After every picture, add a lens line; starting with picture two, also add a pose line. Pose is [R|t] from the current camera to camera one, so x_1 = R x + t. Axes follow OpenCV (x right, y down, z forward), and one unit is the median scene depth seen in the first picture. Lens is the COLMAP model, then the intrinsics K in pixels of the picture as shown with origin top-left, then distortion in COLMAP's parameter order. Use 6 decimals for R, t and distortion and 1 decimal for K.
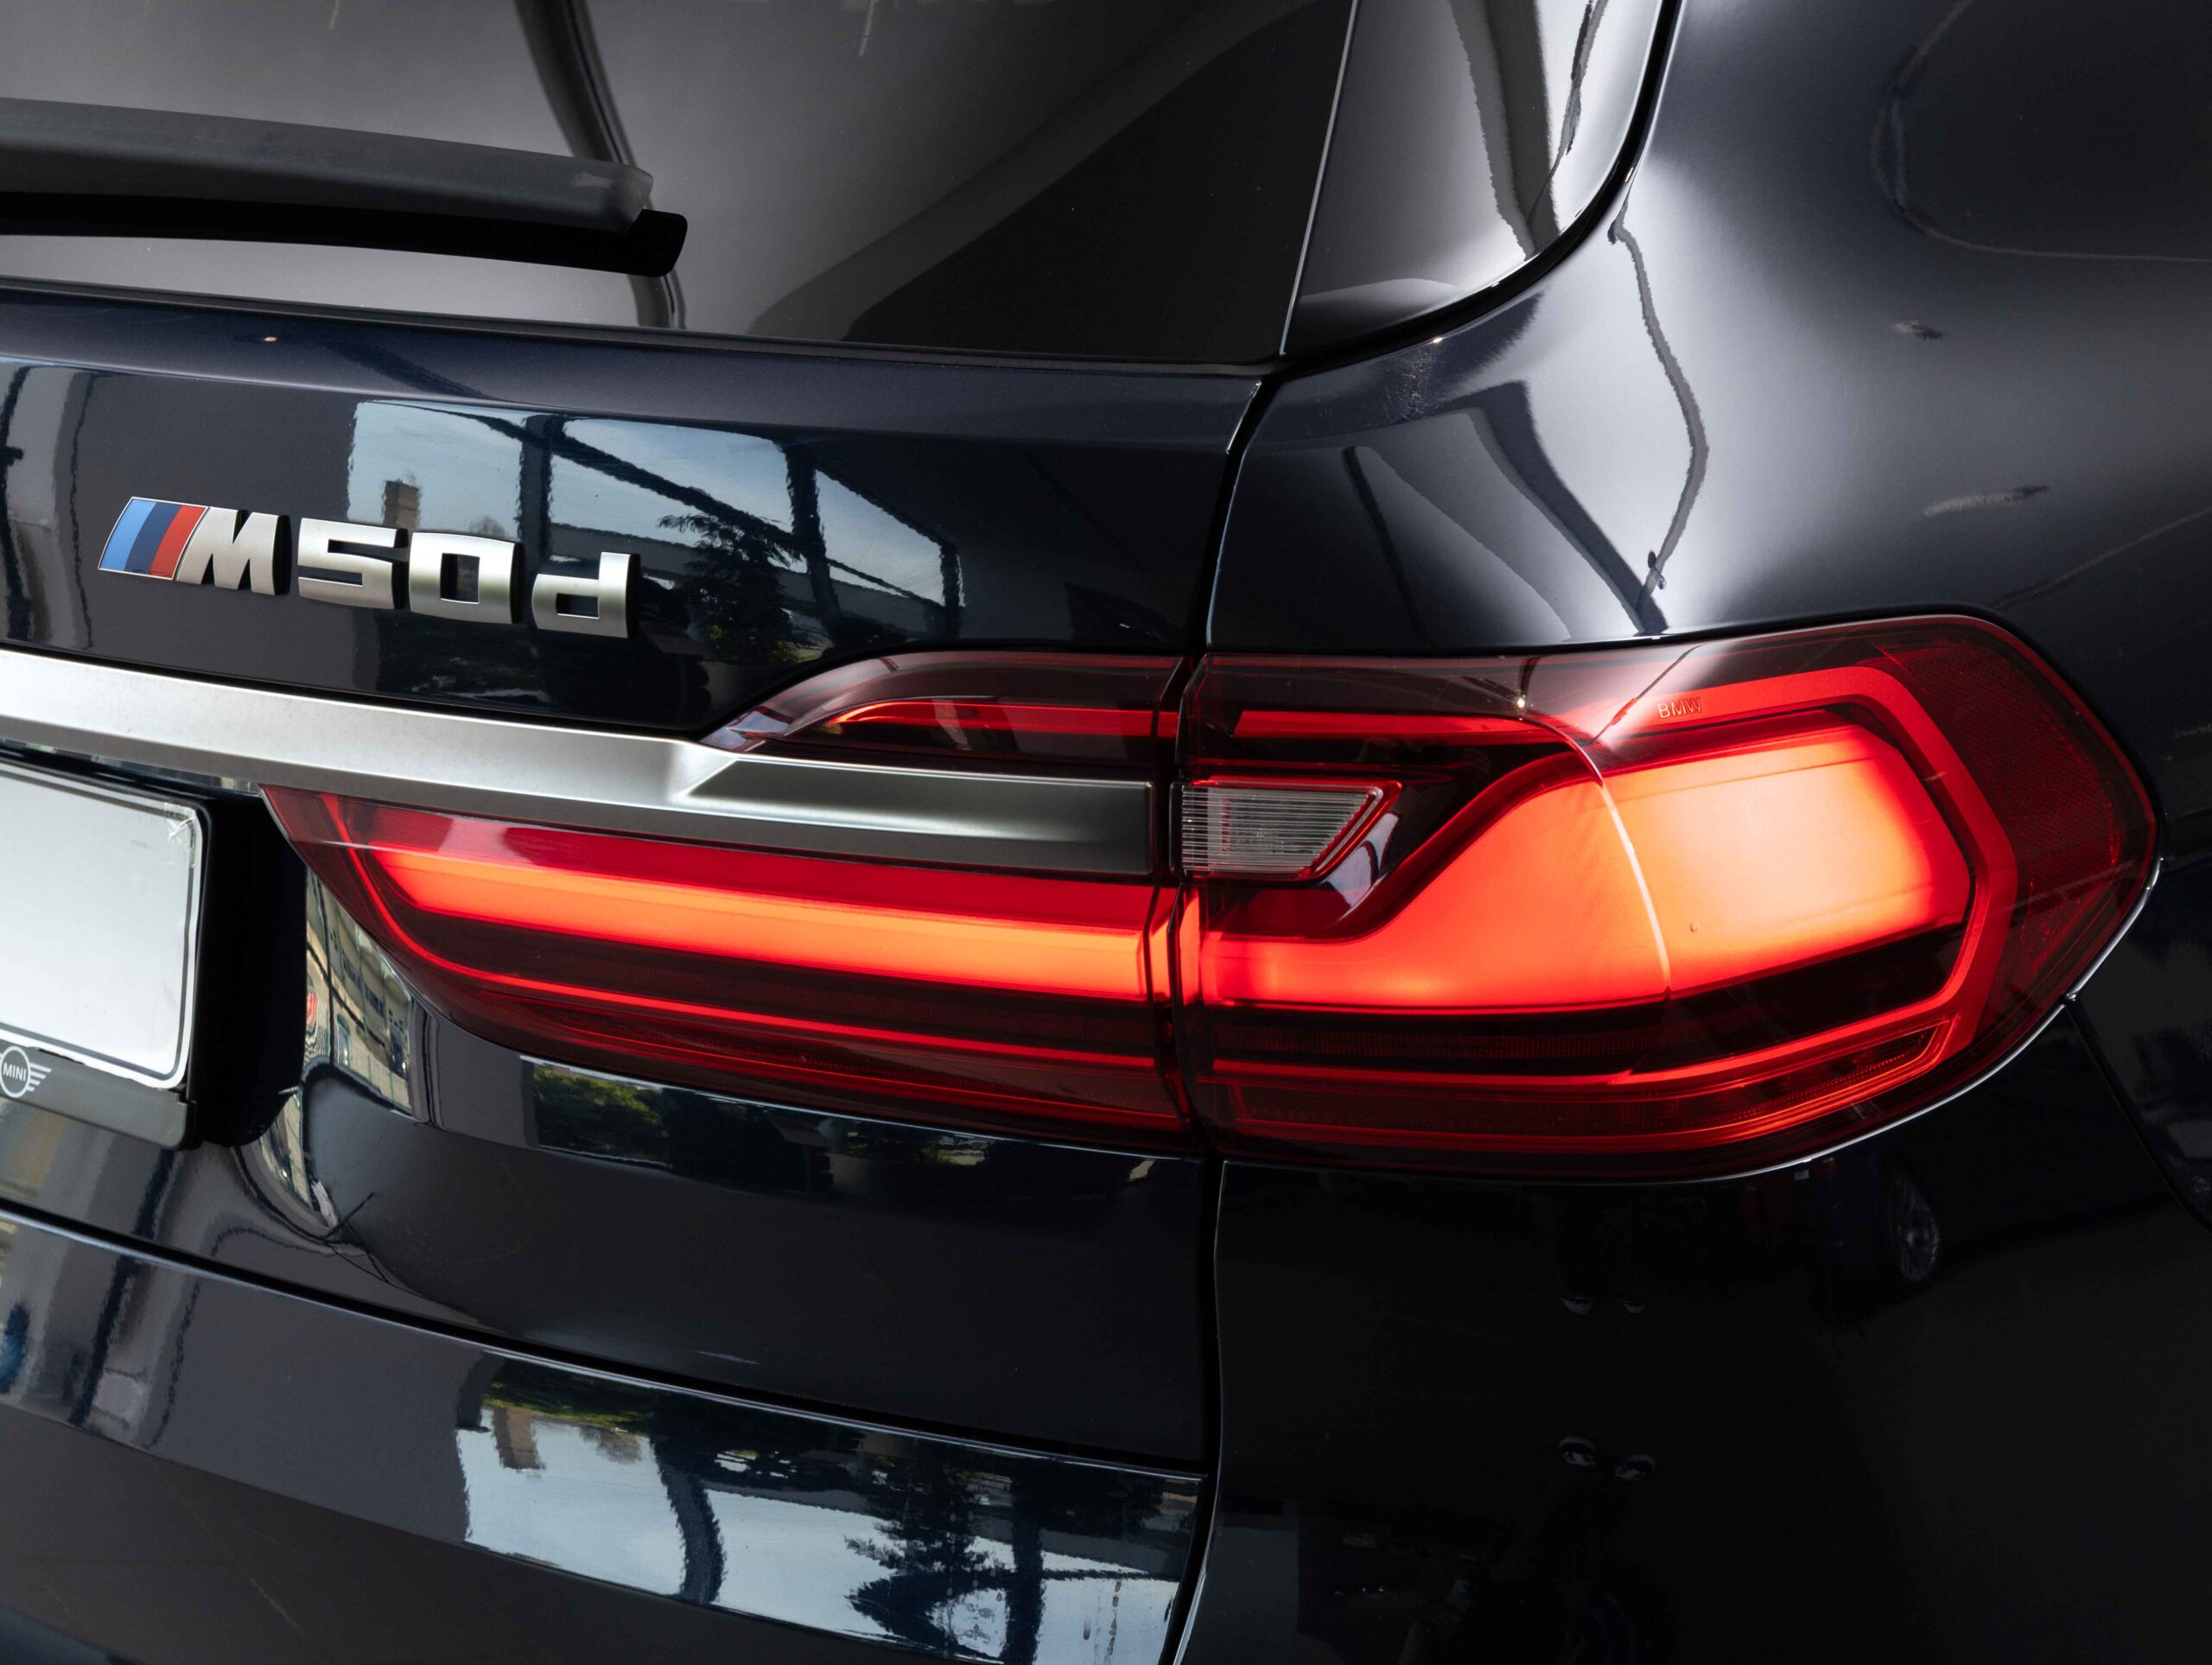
lens RADIAL K [[3362.9, 0, 1024.6], [0, 3362.9, 831.1], [0, 0, 1]] dist [0.245792, -0.056611]
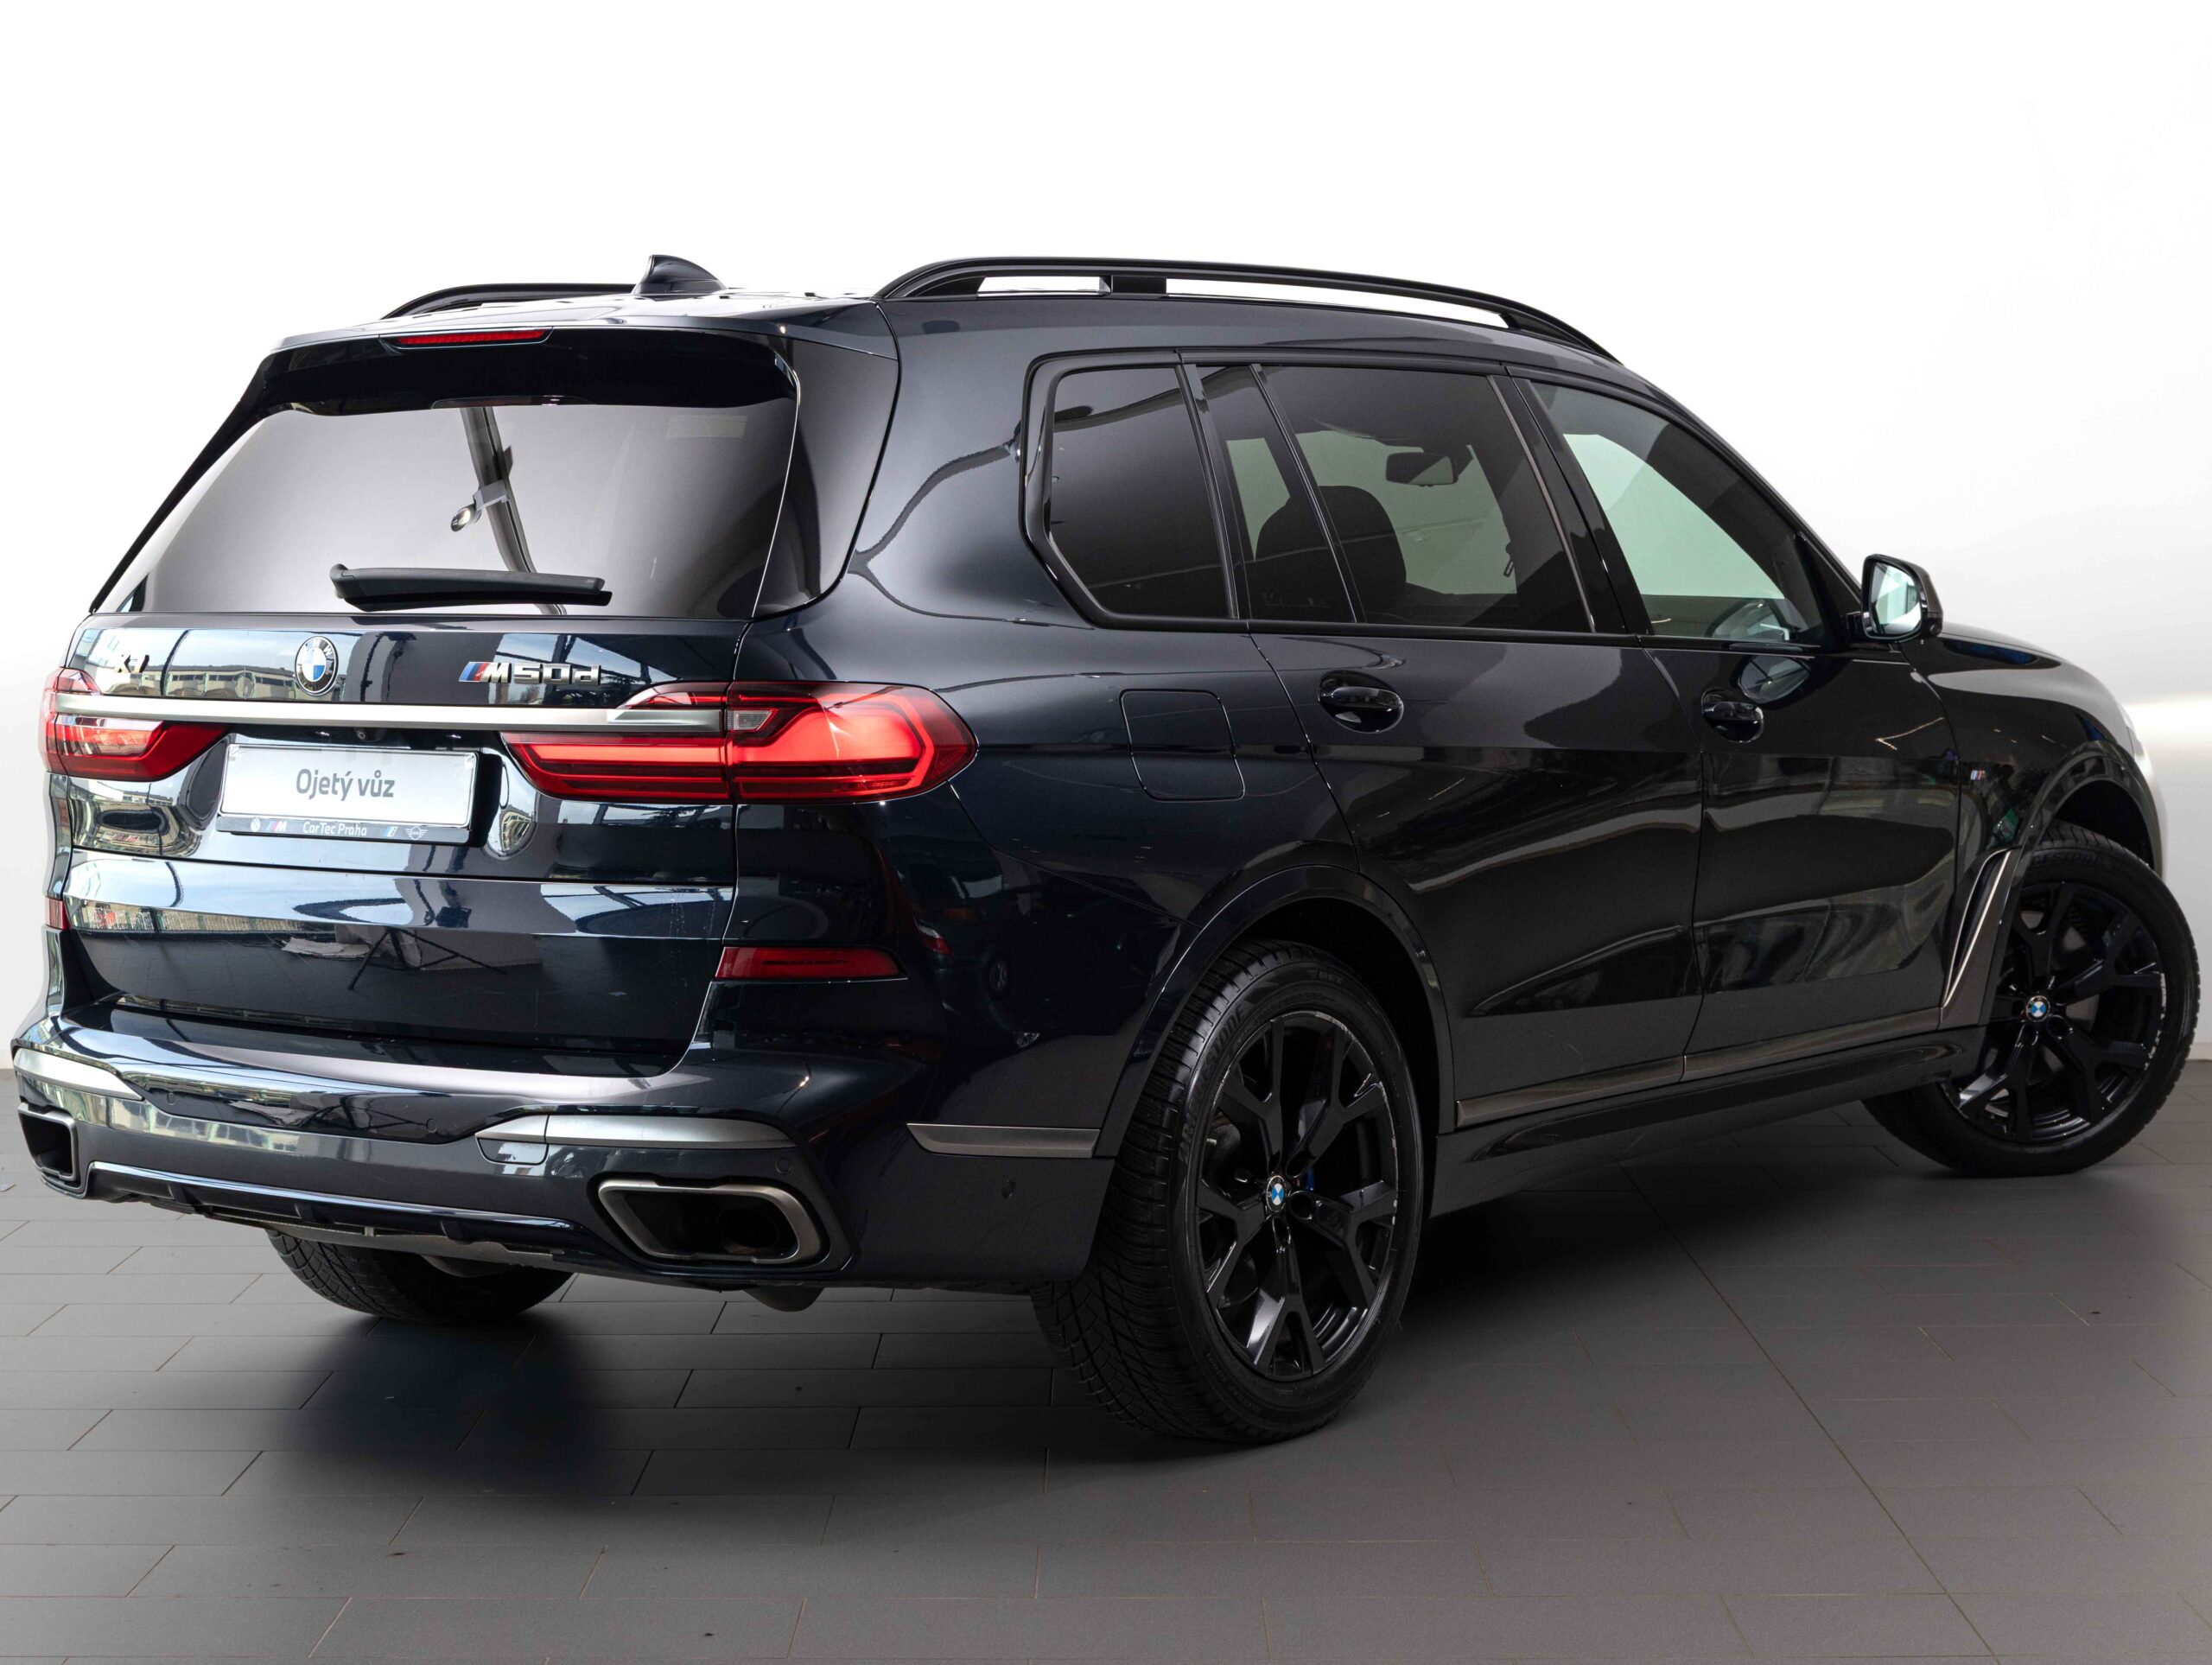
lens RADIAL K [[4493.7, 0, 1106.0], [0, 4493.7, 832.5], [0, 0, 1]] dist [-0.000063, -0.761517]
pose [[0.998570, 0.003794, 0.053320, 0.208715], [0.006095, 0.982891, -0.184088, 1.118153], [-0.053107, 0.184150, 0.981462, -4.336299]]
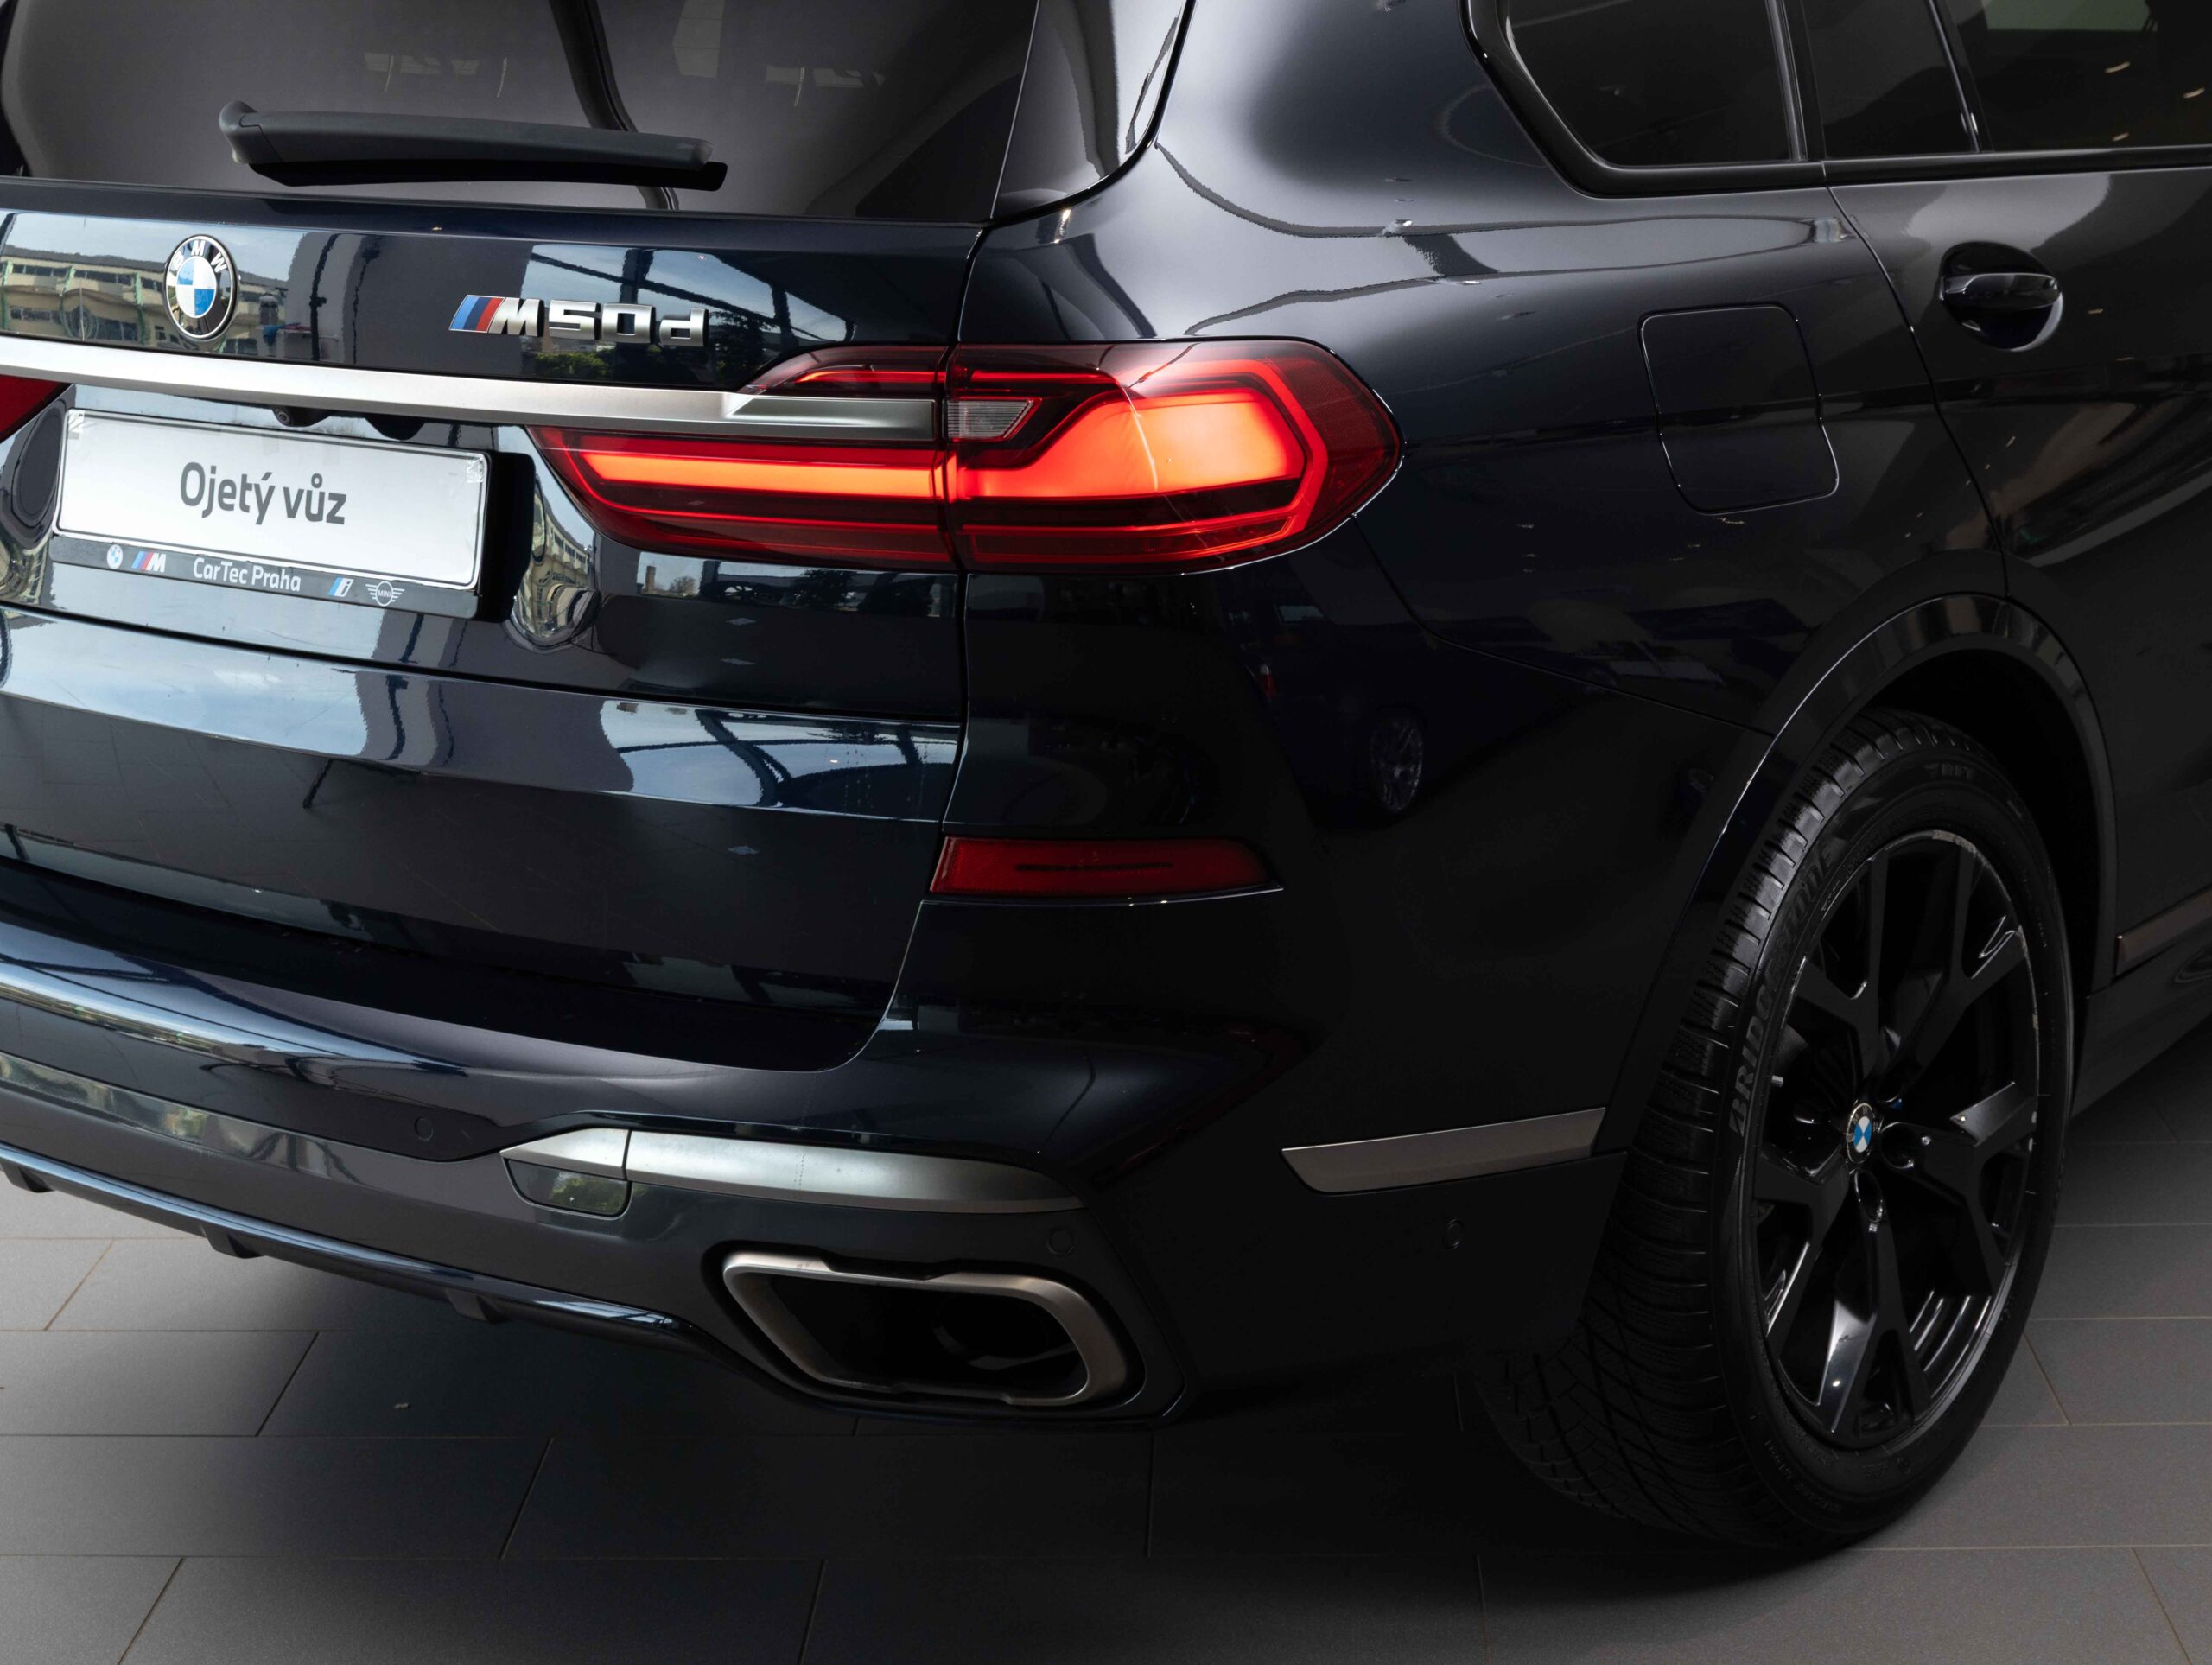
lens RADIAL K [[4493.7, 0, 1106.0], [0, 4493.7, 832.5], [0, 0, 1]] dist [-0.000063, -0.761517]
pose [[0.999767, -0.005963, 0.020757, 0.083281], [0.006545, 0.999584, -0.028092, 0.340389], [-0.020581, 0.028222, 0.999390, -1.919600]]
